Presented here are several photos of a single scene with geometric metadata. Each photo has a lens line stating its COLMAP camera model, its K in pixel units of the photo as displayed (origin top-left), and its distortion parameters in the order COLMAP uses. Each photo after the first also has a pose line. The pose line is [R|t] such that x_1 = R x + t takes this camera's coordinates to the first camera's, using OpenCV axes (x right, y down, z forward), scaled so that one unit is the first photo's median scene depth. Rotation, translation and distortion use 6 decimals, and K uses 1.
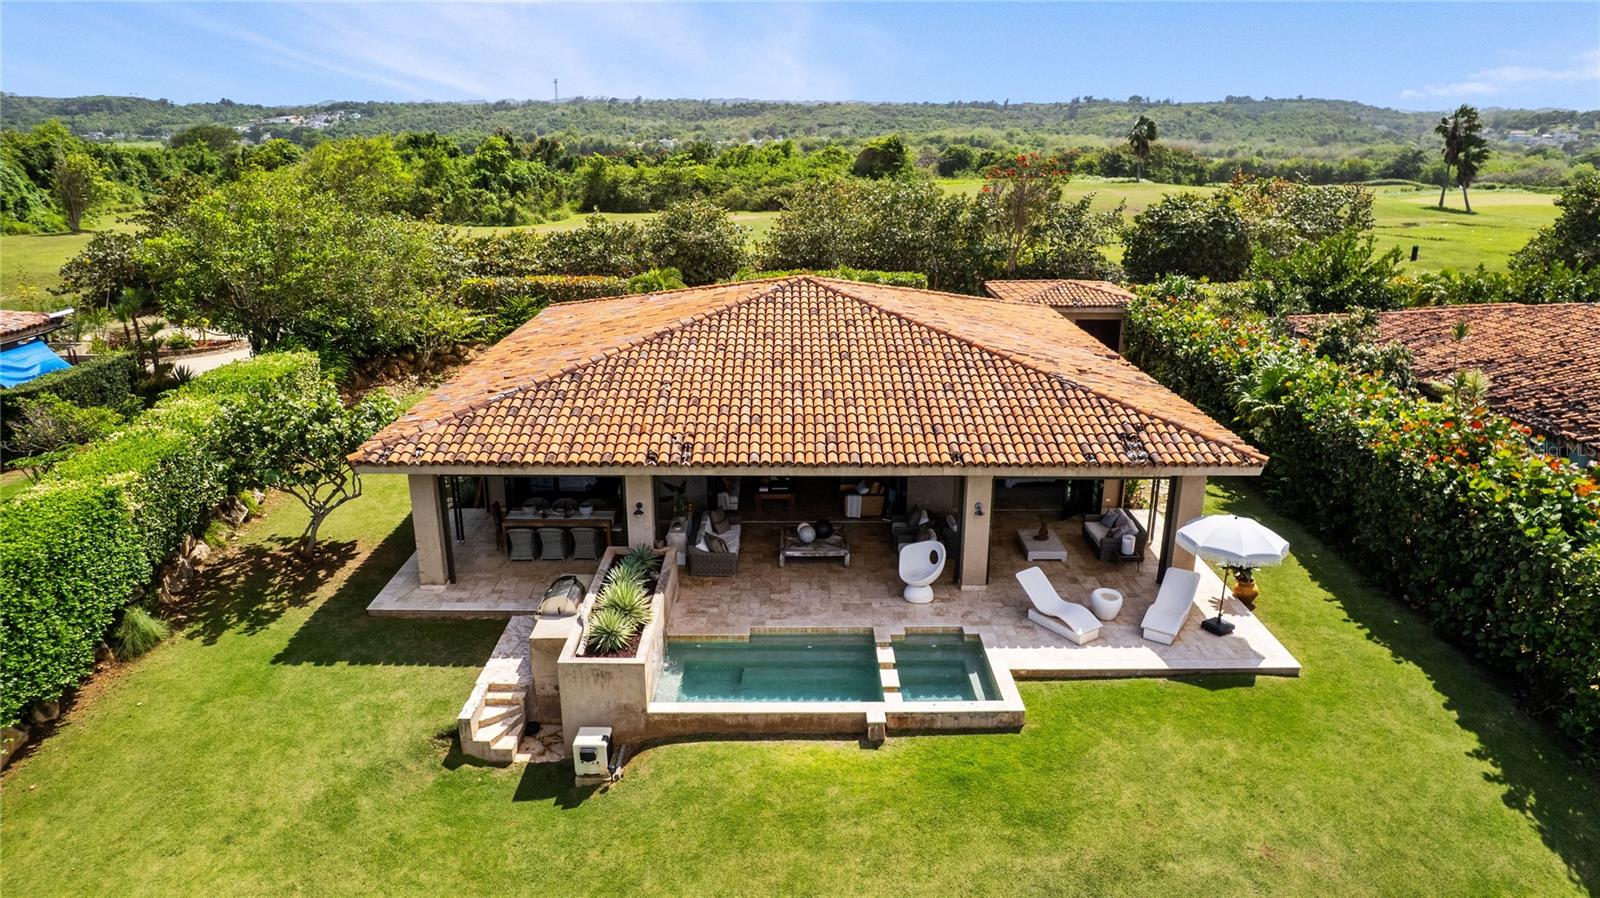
lens RADIAL K [[947.5, 0, 800.0], [0, 947.5, 449.0], [0, 0, 1]] dist [-0.072748, 0.053421]
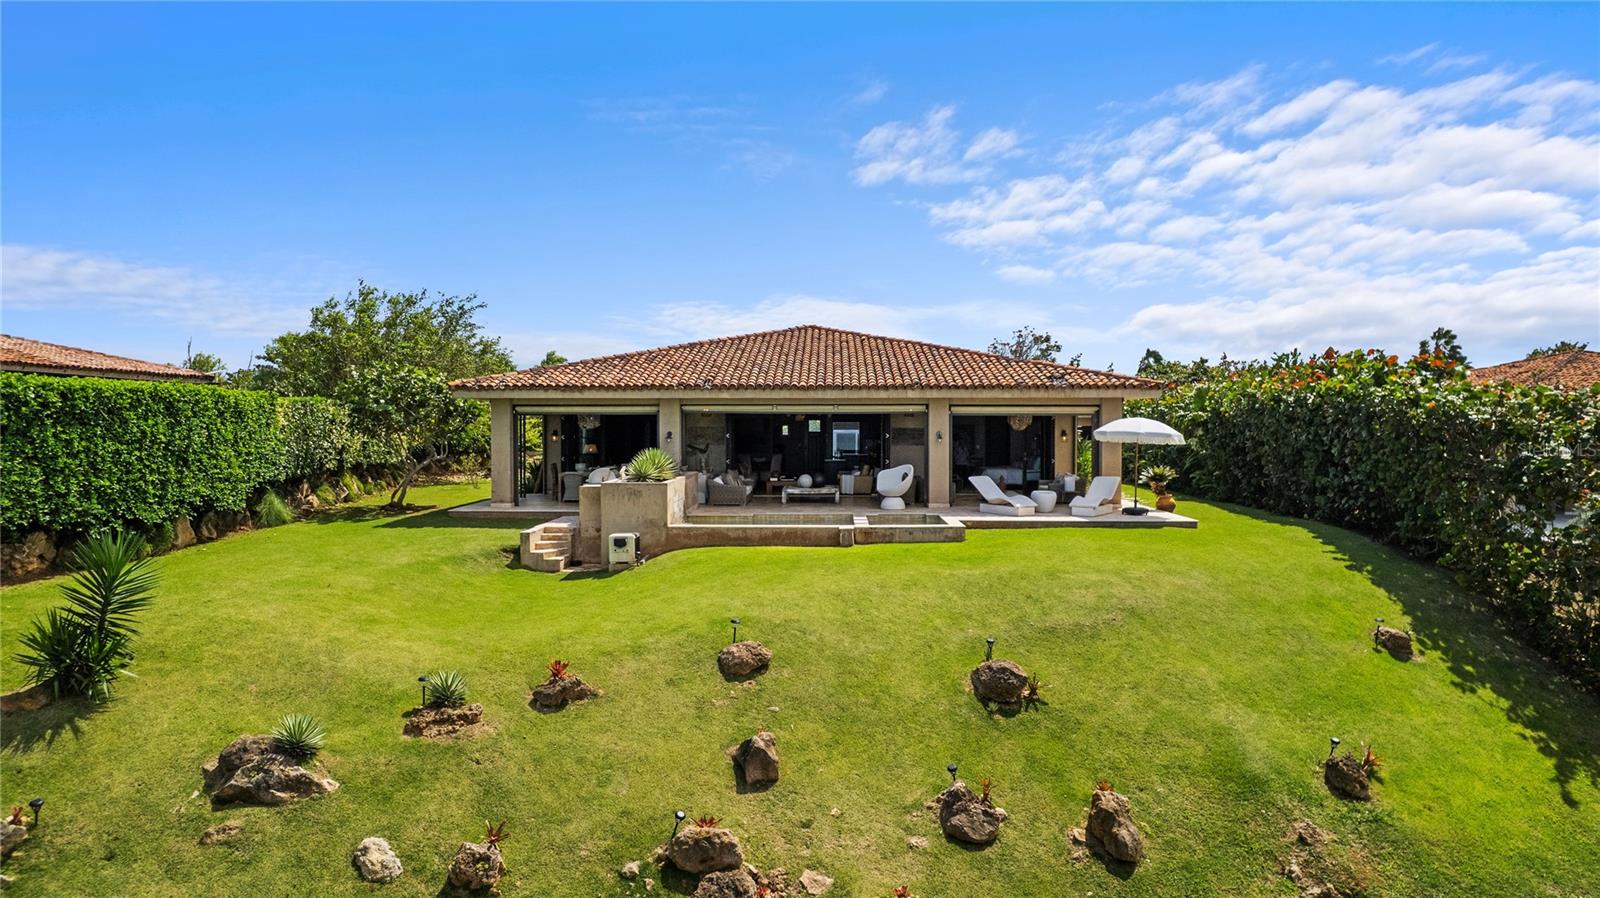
lens RADIAL K [[947.5, 0, 800.0], [0, 947.5, 449.0], [0, 0, 1]] dist [-0.072748, 0.053421]
pose [[0.999229, -0.000197, -0.039253, 0.055113], [-0.010607, 0.961430, -0.274845, 0.434429], [0.037793, 0.275049, 0.960687, -0.208911]]
